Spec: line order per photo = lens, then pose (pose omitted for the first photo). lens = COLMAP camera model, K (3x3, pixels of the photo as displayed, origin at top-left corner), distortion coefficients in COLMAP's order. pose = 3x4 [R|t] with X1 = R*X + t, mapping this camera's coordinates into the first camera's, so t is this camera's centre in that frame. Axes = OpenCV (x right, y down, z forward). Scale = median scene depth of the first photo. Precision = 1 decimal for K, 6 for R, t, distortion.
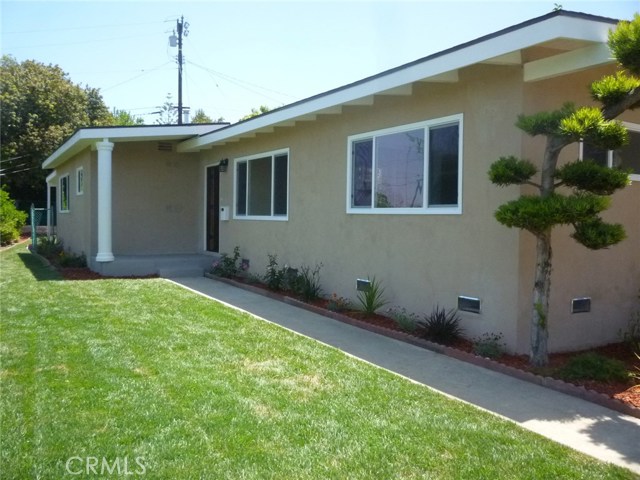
lens RADIAL K [[566.1, 0, 319.9], [0, 566.1, 239.7], [0, 0, 1]] dist [-0.038040, 0.014904]
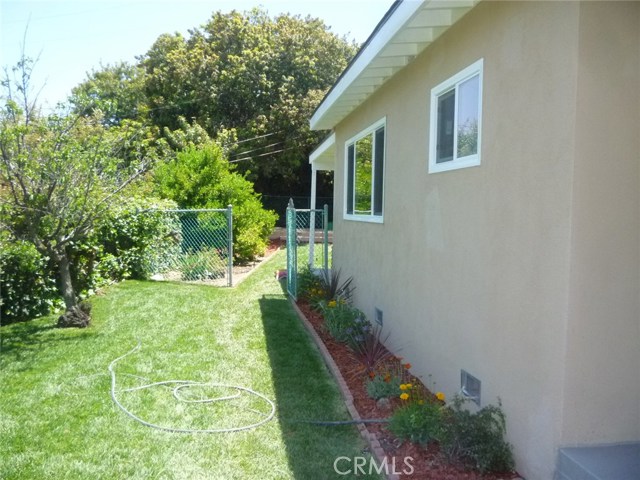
lens RADIAL K [[566.1, 0, 319.6], [0, 566.1, 239.7], [0, 0, 1]] dist [-0.038040, 0.014904]
pose [[0.920532, 0.034422, -0.389149, -0.186248], [-0.032234, 0.999406, 0.012153, -0.022993], [0.389336, 0.001356, 0.921095, 0.350219]]
